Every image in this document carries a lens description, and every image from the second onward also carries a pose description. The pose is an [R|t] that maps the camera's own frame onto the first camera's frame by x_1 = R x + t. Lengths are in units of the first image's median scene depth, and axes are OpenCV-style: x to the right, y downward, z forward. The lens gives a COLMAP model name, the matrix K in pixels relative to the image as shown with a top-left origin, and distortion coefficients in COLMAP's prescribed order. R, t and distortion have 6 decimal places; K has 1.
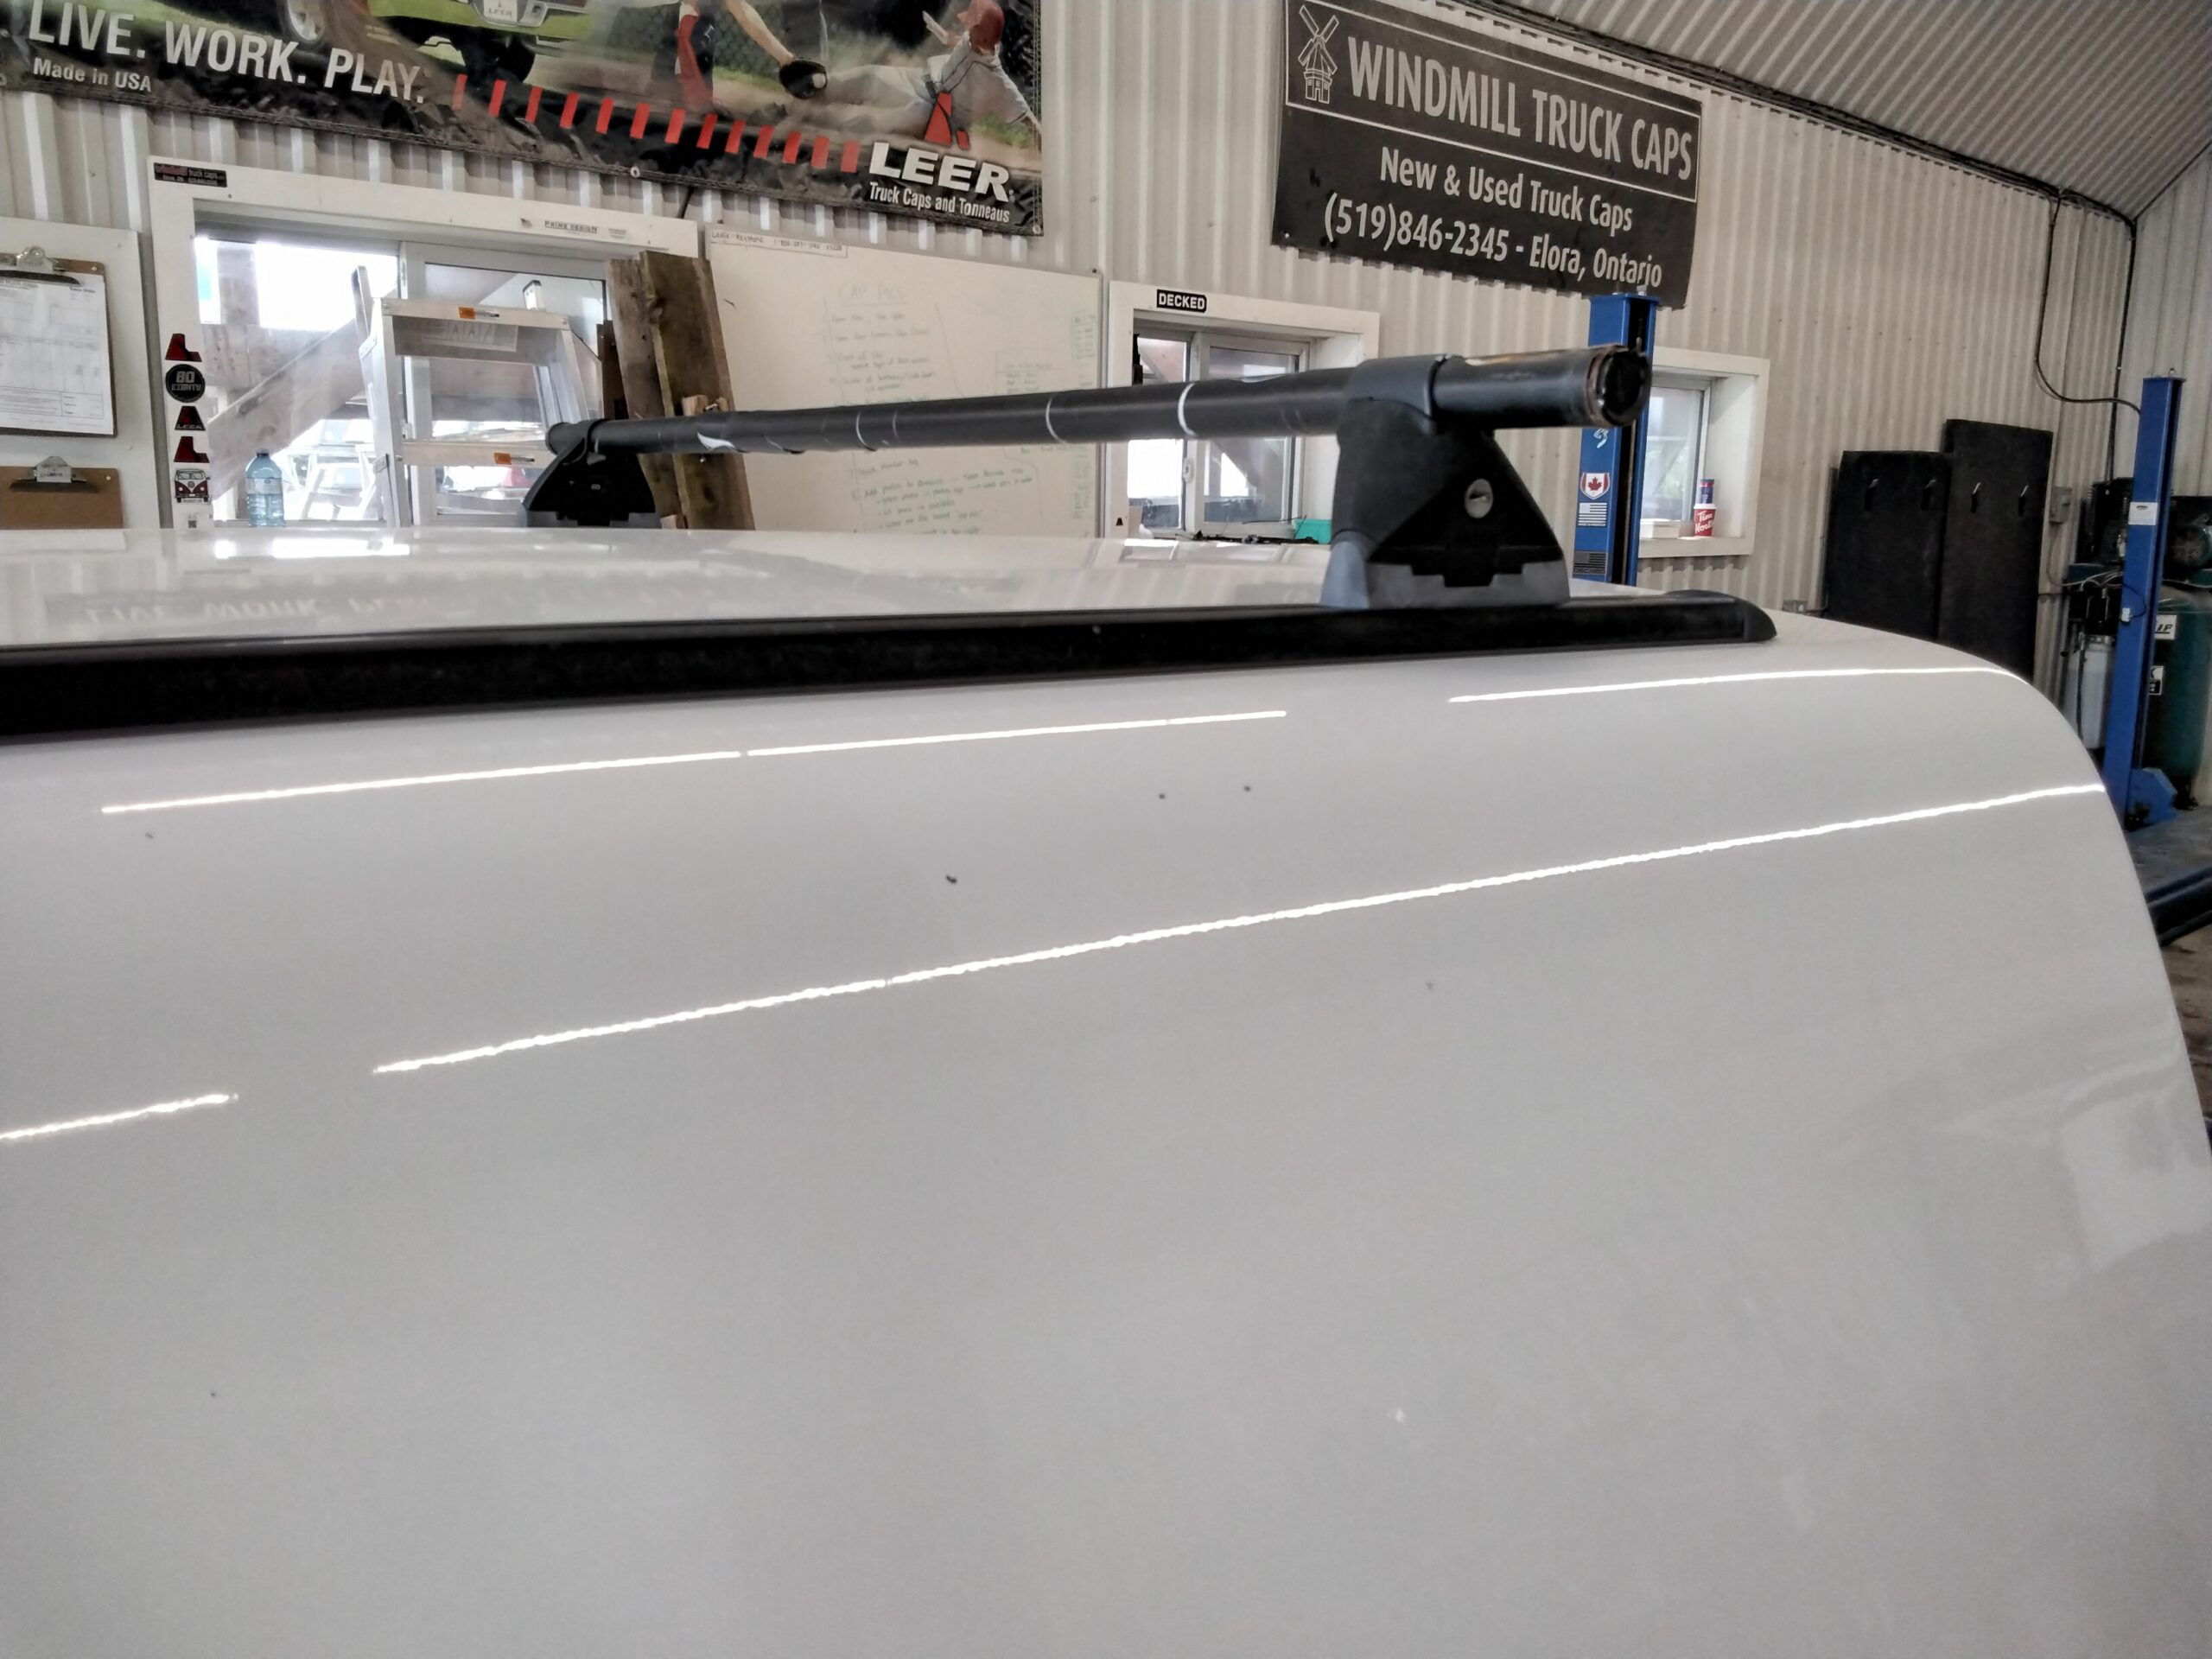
lens RADIAL K [[1683.5, 0, 1106.0], [0, 1683.5, 829.5], [0, 0, 1]] dist [-0.002164, -0.007670]
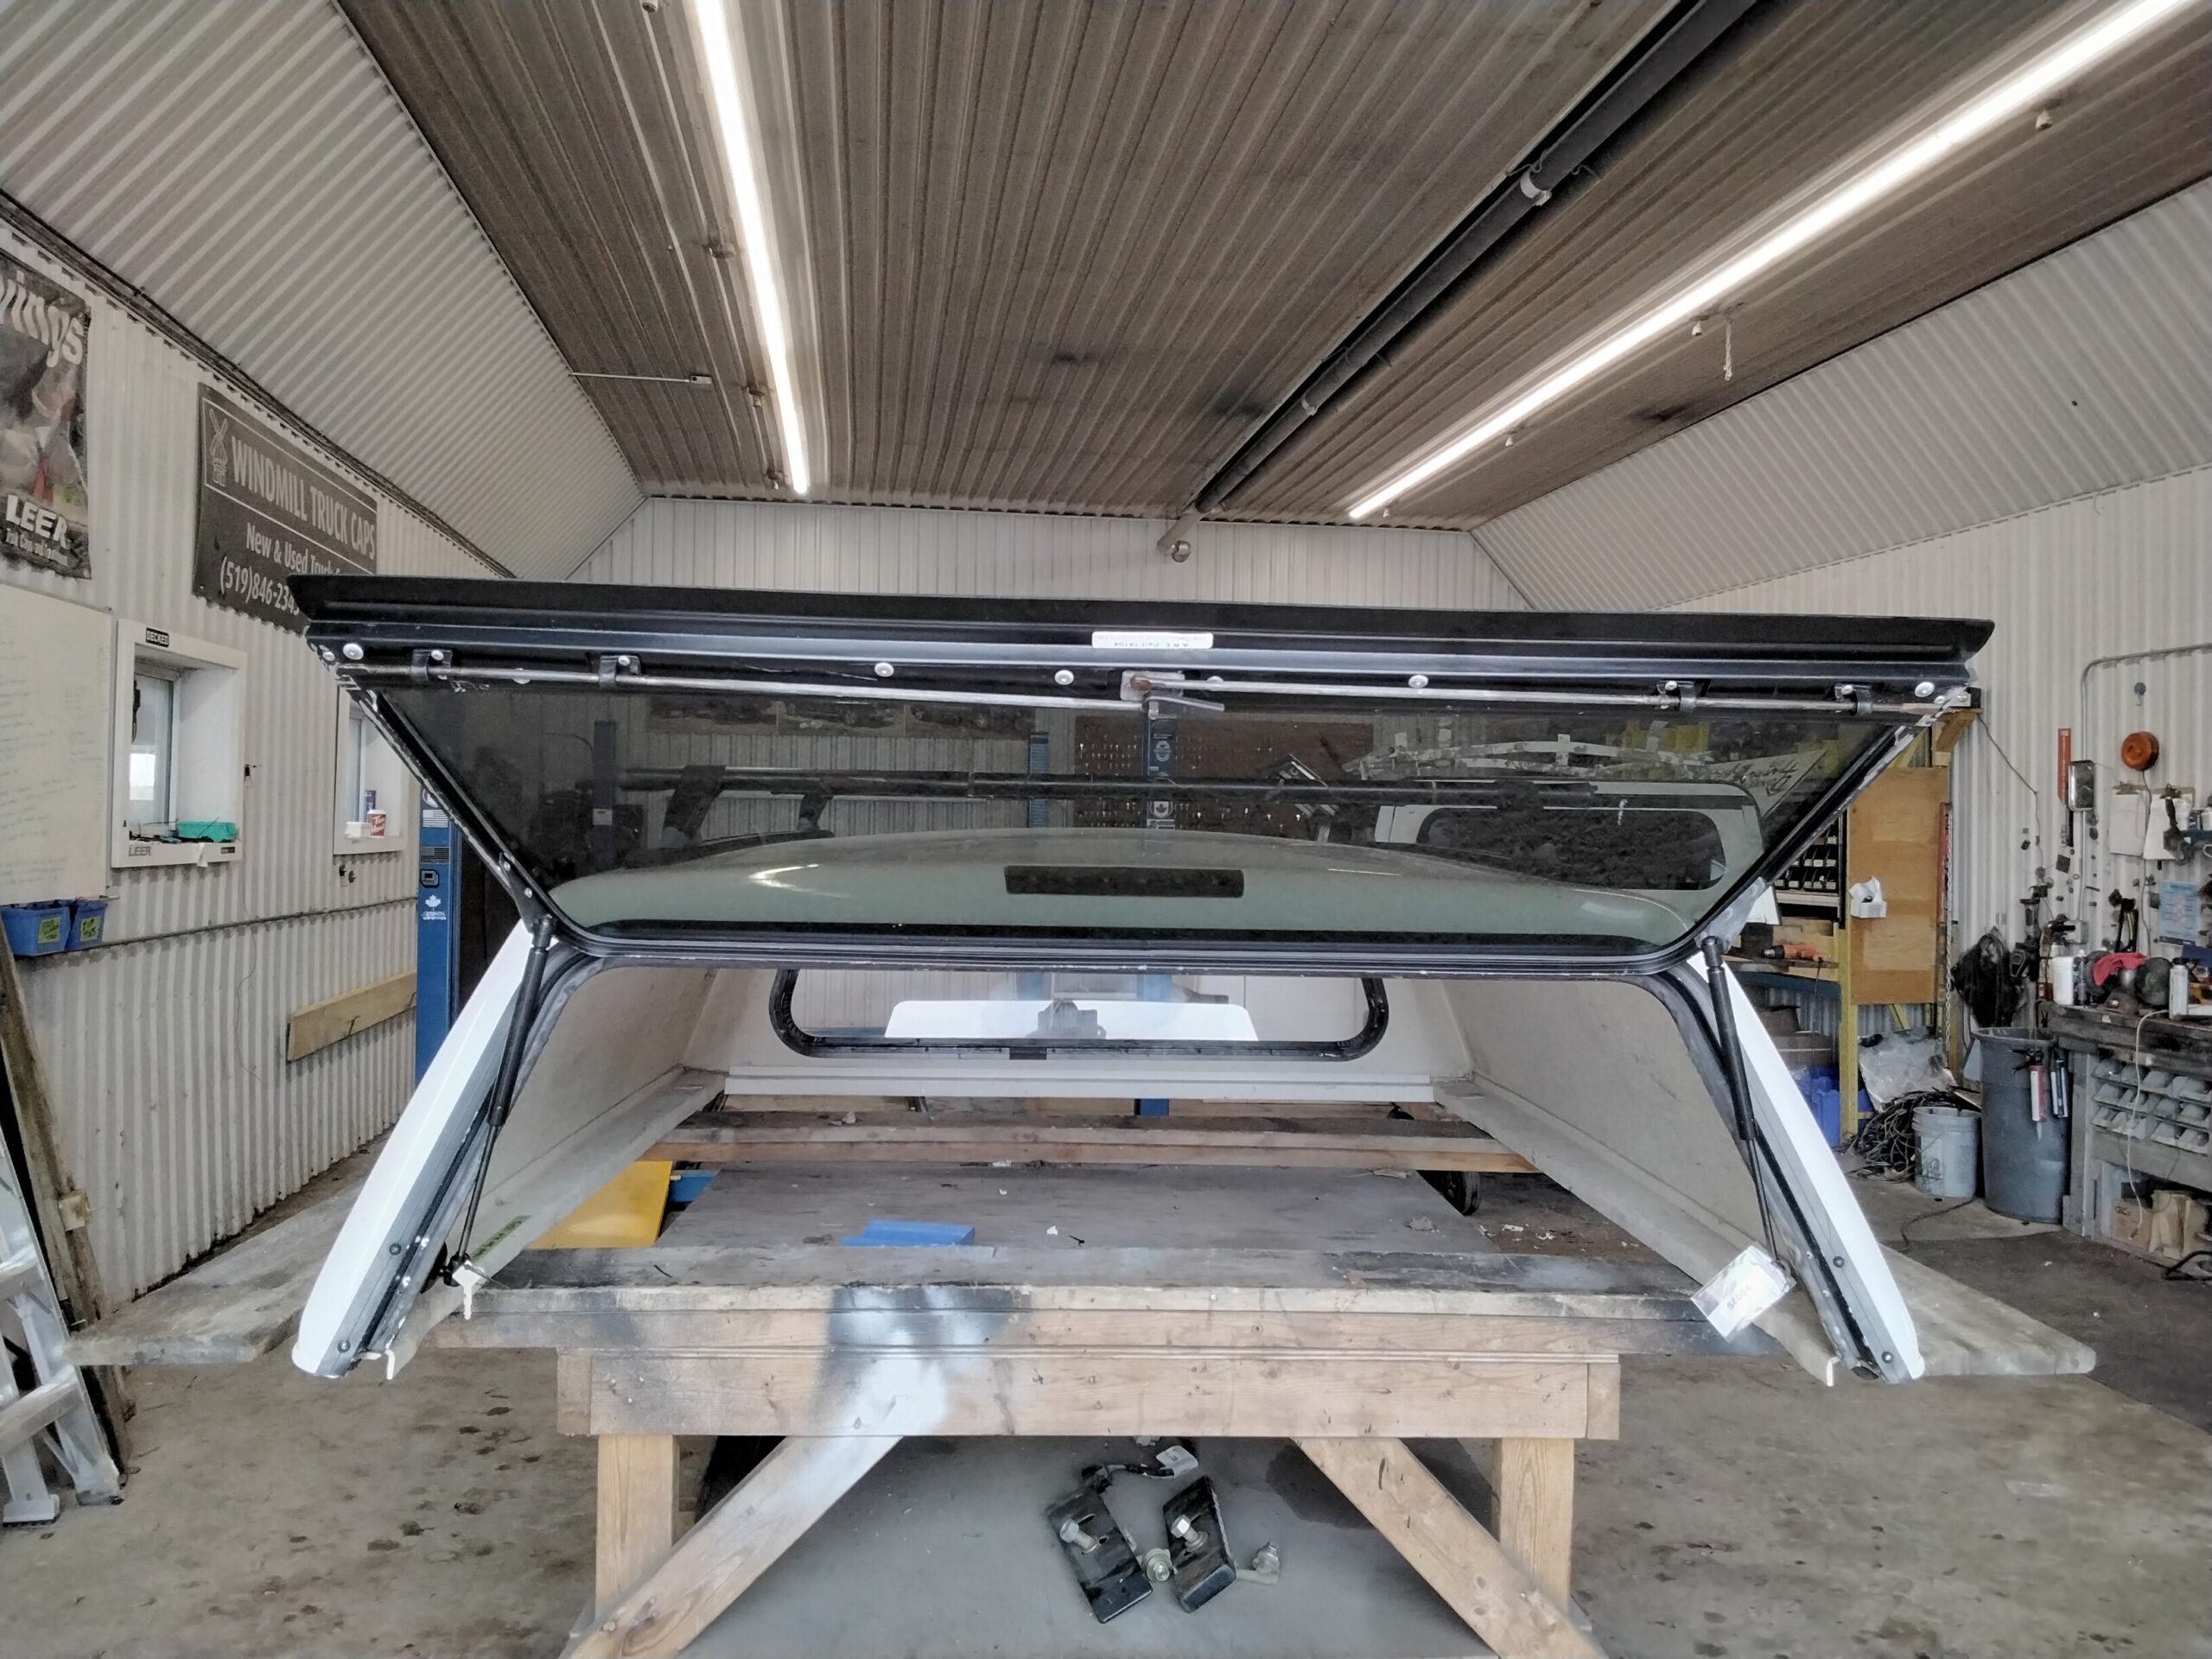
lens RADIAL K [[1683.5, 0, 1106.0], [0, 1683.5, 829.5], [0, 0, 1]] dist [-0.002164, -0.007670]
pose [[0.548337, -0.004414, 0.836246, -0.580540], [0.152239, 0.983803, -0.094632, 0.027310], [-0.822283, 0.179200, 0.540127, -0.149309]]
